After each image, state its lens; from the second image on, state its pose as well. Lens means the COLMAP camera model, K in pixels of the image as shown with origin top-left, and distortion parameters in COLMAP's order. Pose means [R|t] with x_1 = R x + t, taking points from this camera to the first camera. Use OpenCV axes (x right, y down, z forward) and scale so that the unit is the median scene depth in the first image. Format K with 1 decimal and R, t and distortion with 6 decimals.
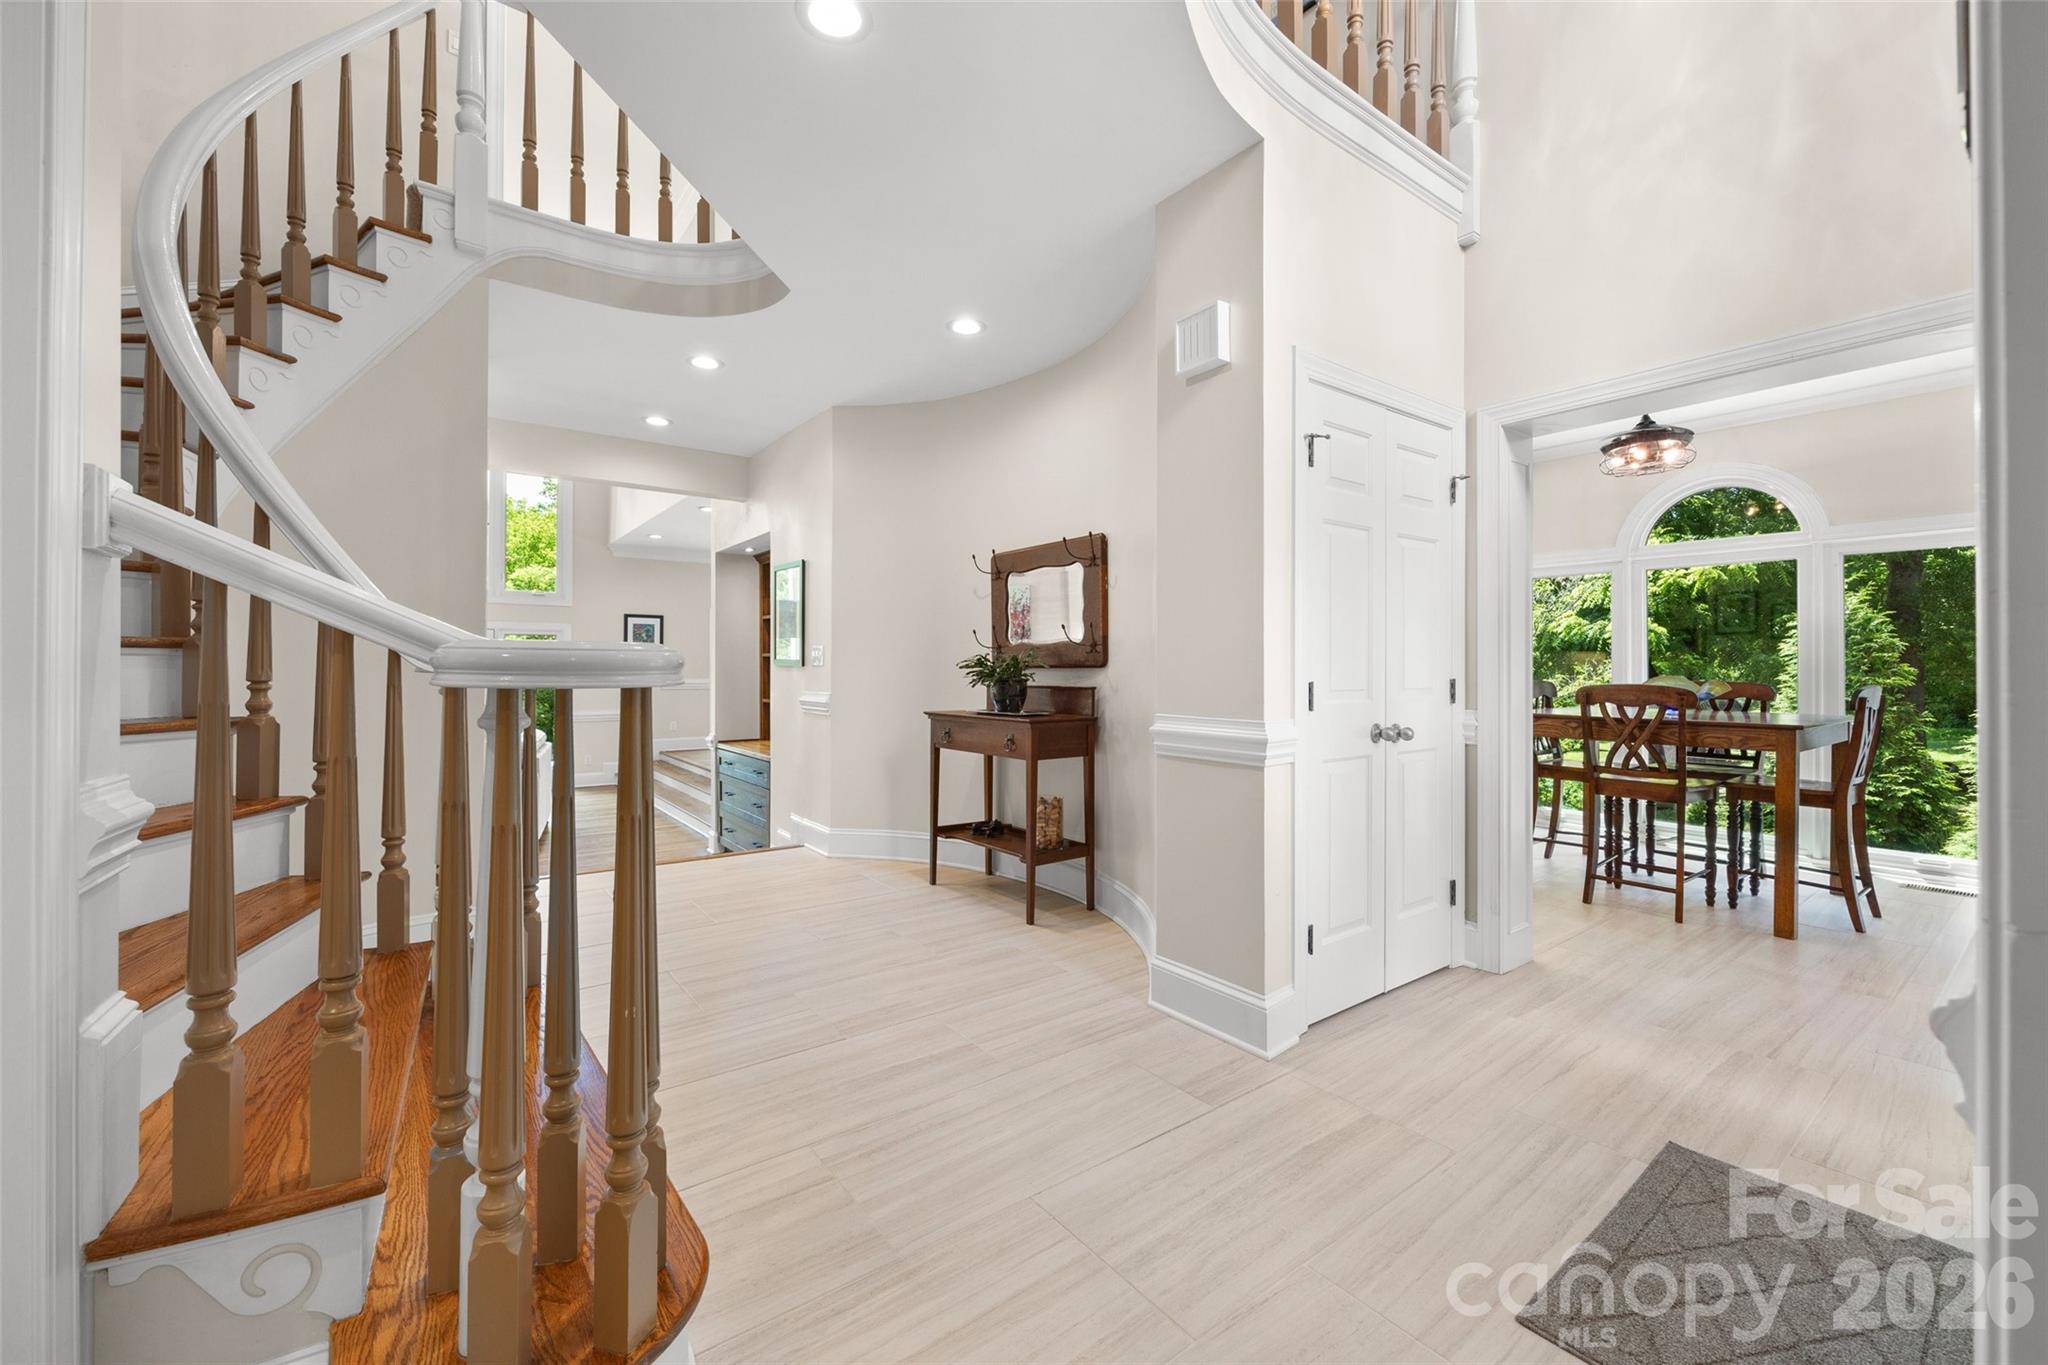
lens RADIAL K [[814.4, 0, 1028.8], [0, 814.4, 668.6], [0, 0, 1]] dist [-0.003530, 0.000520]
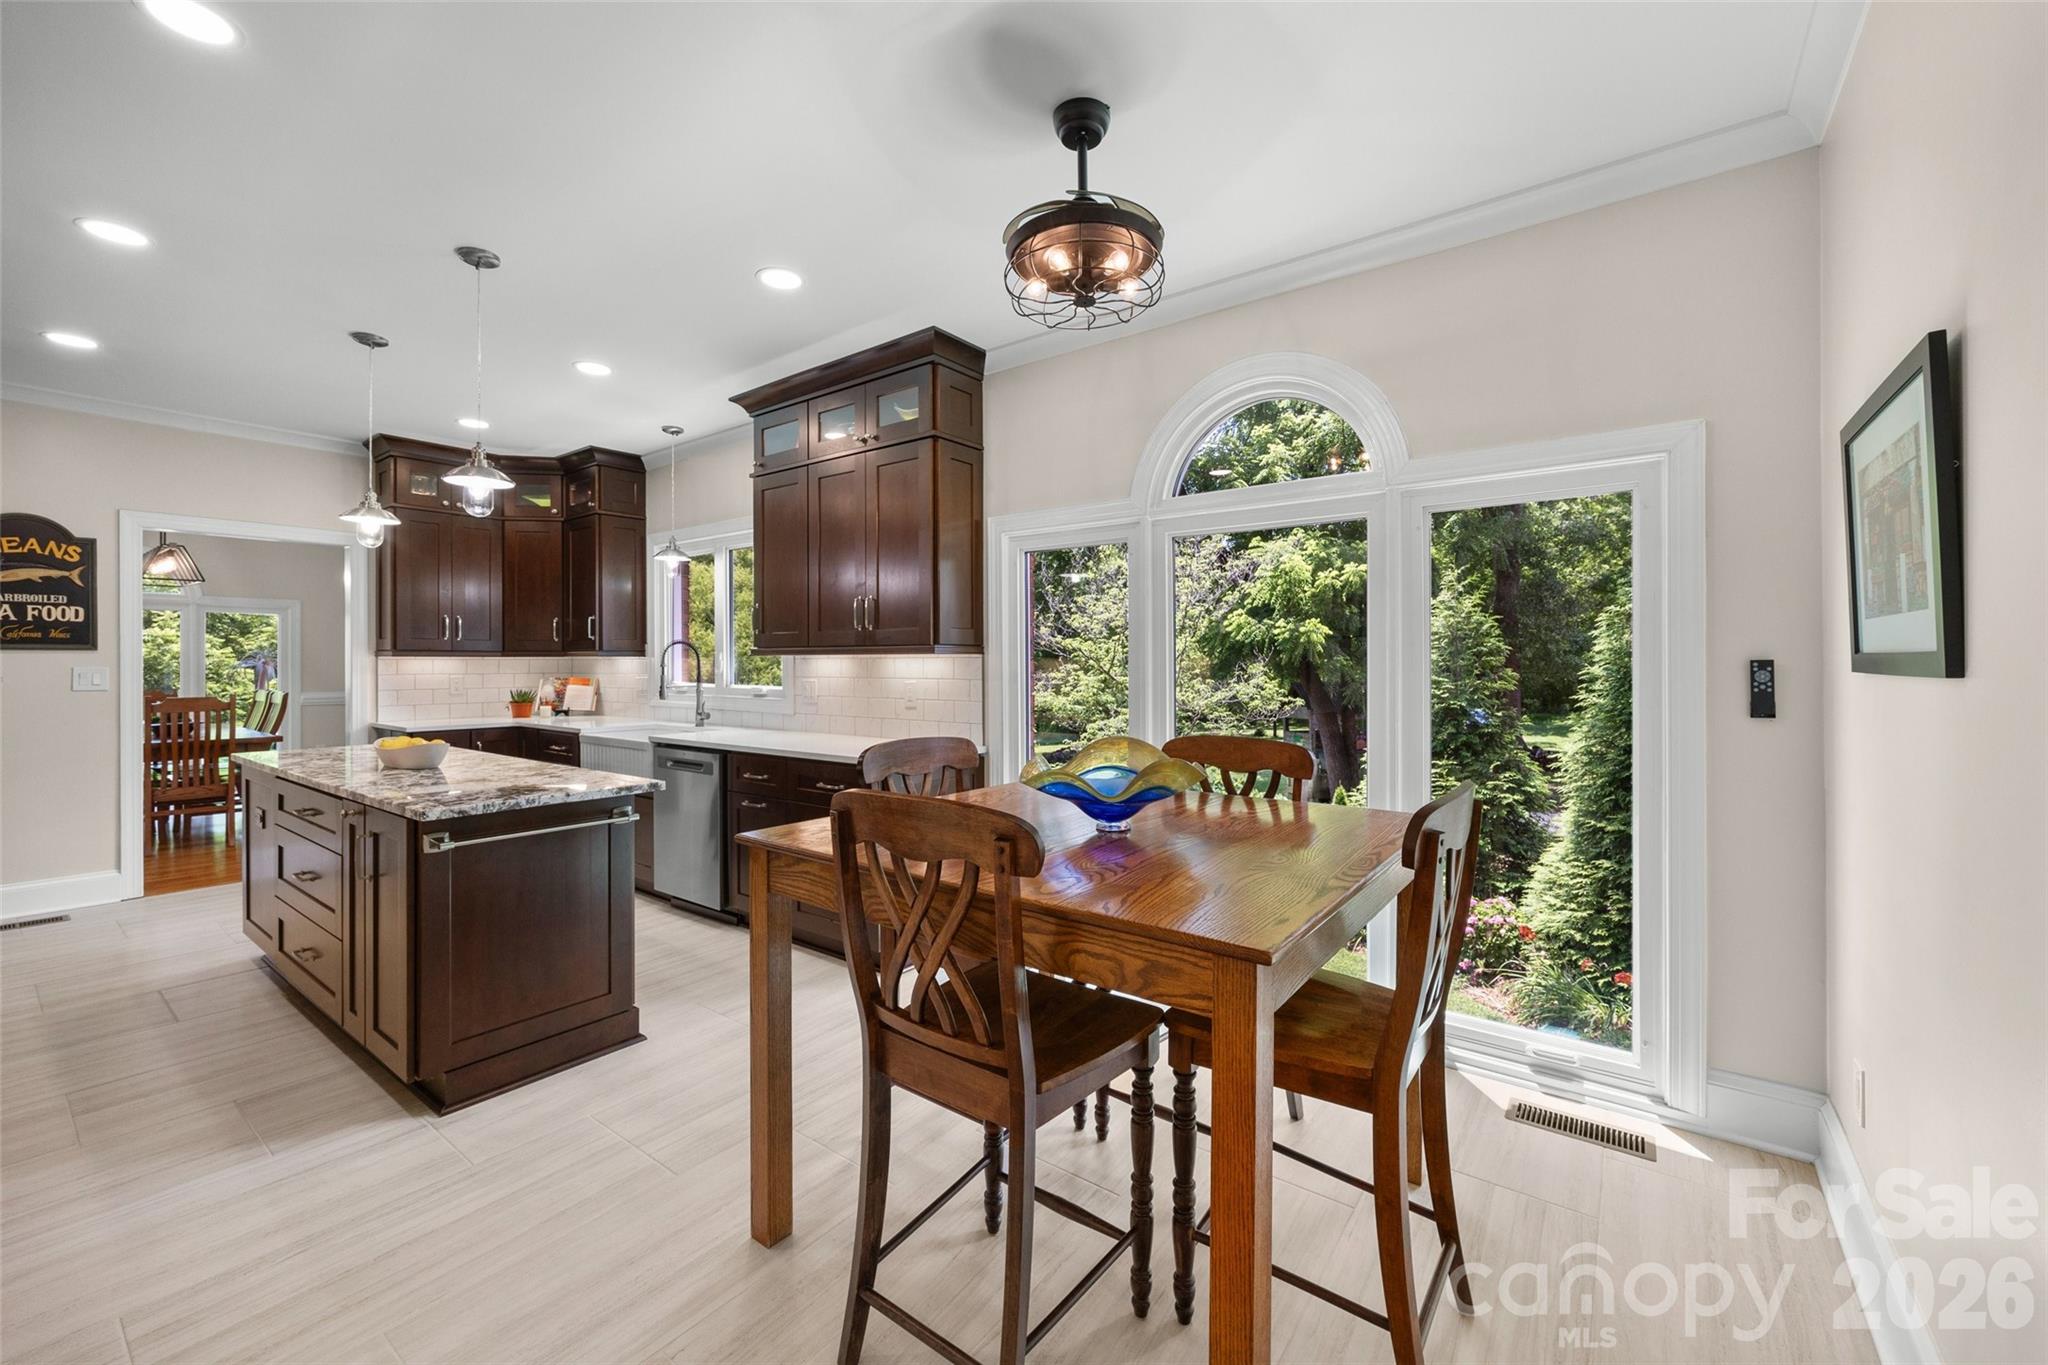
lens RADIAL K [[814.4, 0, 1032.1], [0, 814.4, 665.3], [0, 0, 1]] dist [-0.003530, 0.000520]
pose [[0.956867, -0.000210, 0.290526, 0.373987], [-0.001212, 0.999988, 0.004713, -0.022398], [-0.290524, -0.004862, 0.956855, 0.349643]]
